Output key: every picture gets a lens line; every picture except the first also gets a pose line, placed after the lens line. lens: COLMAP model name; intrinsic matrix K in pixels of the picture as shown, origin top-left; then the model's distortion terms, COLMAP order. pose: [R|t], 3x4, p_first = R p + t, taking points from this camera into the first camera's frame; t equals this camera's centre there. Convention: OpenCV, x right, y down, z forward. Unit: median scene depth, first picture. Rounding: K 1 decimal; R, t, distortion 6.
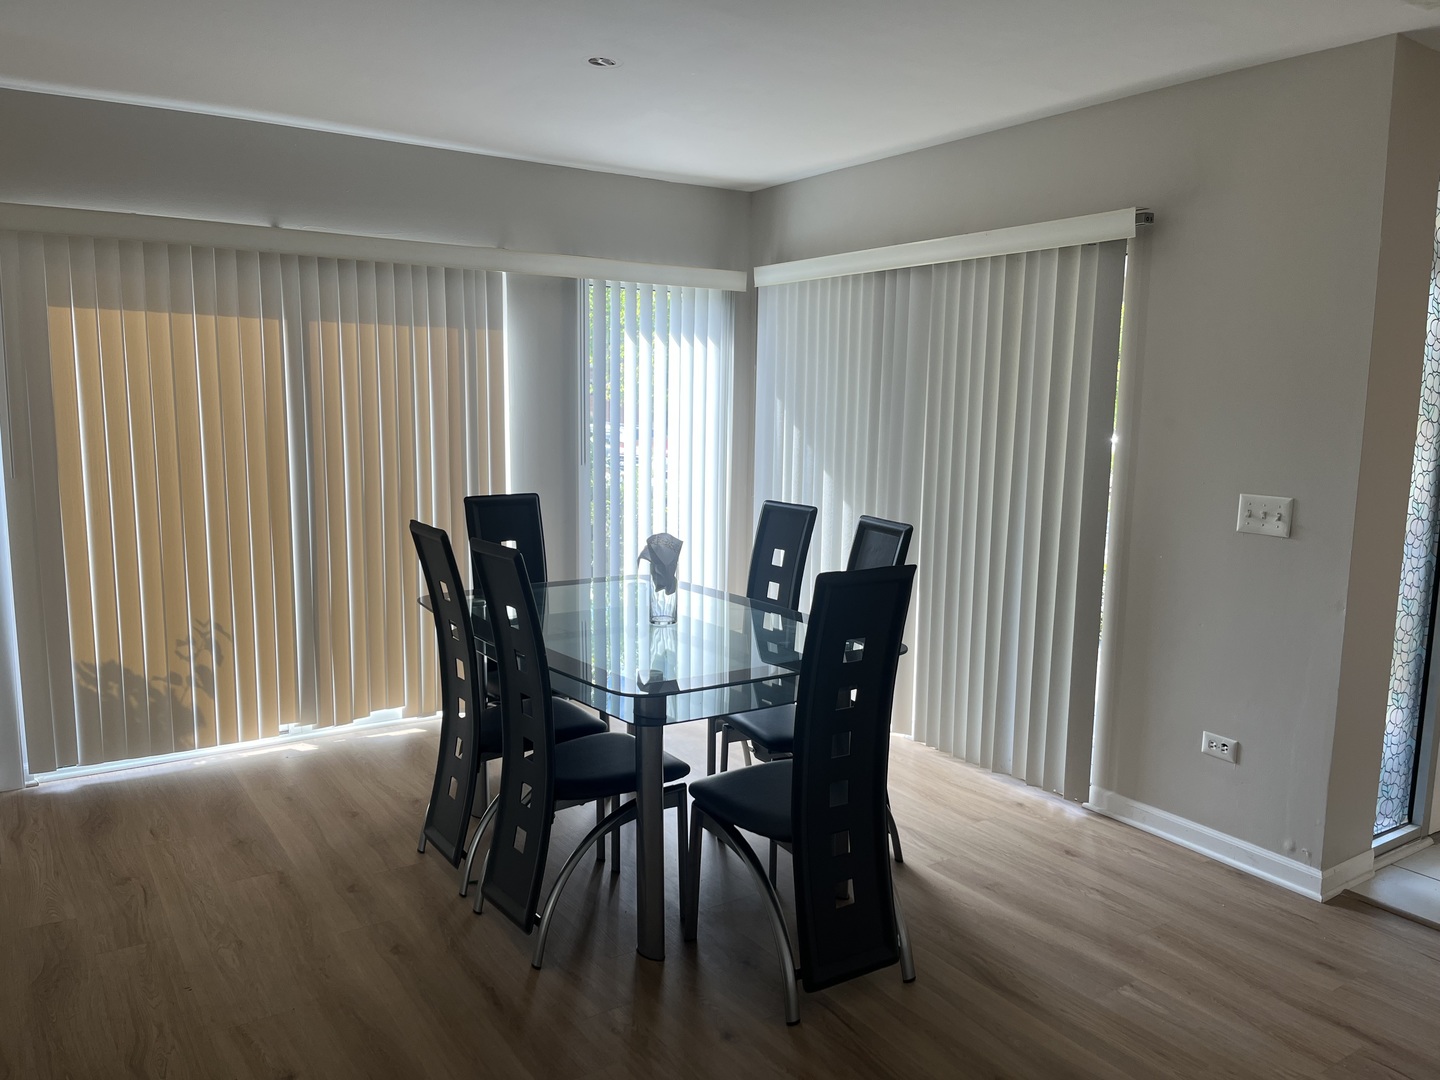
lens RADIAL K [[1104.2, 0, 719.8], [0, 1104.2, 542.1], [0, 0, 1]] dist [0.038460, -0.013397]
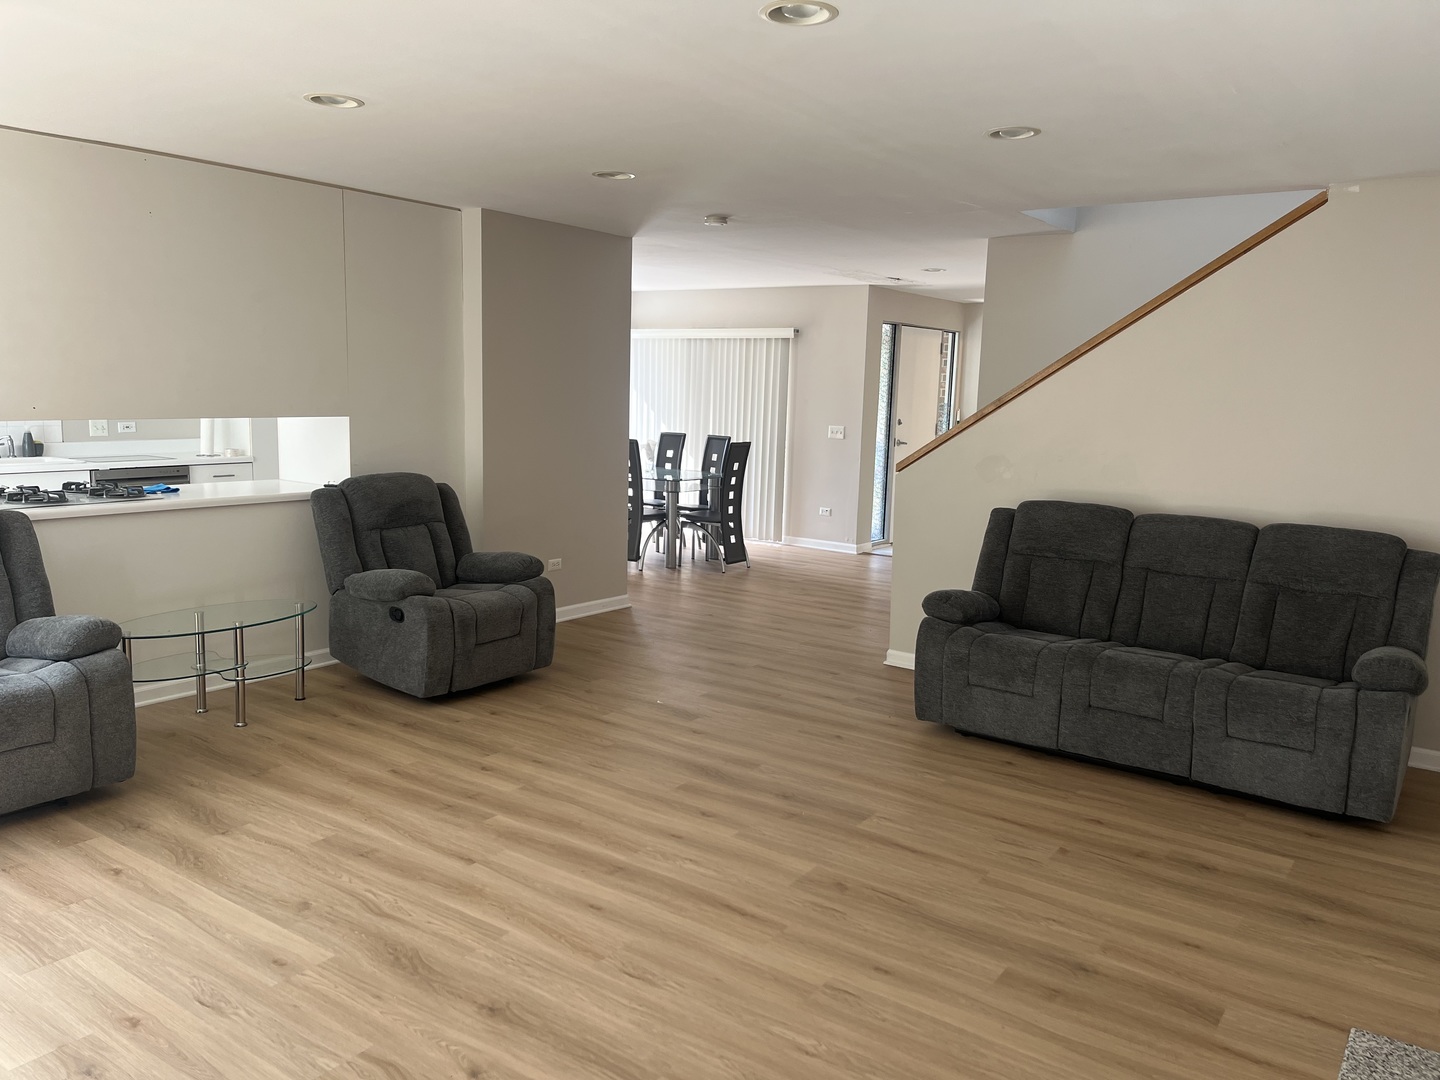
lens RADIAL K [[1104.2, 0, 718.5], [0, 1104.2, 539.9], [0, 0, 1]] dist [0.038460, -0.013397]
pose [[0.935039, -0.045575, 0.351603, -0.778555], [0.038739, 0.998899, 0.026458, 0.155843], [-0.352422, -0.011119, 0.935775, -1.504599]]
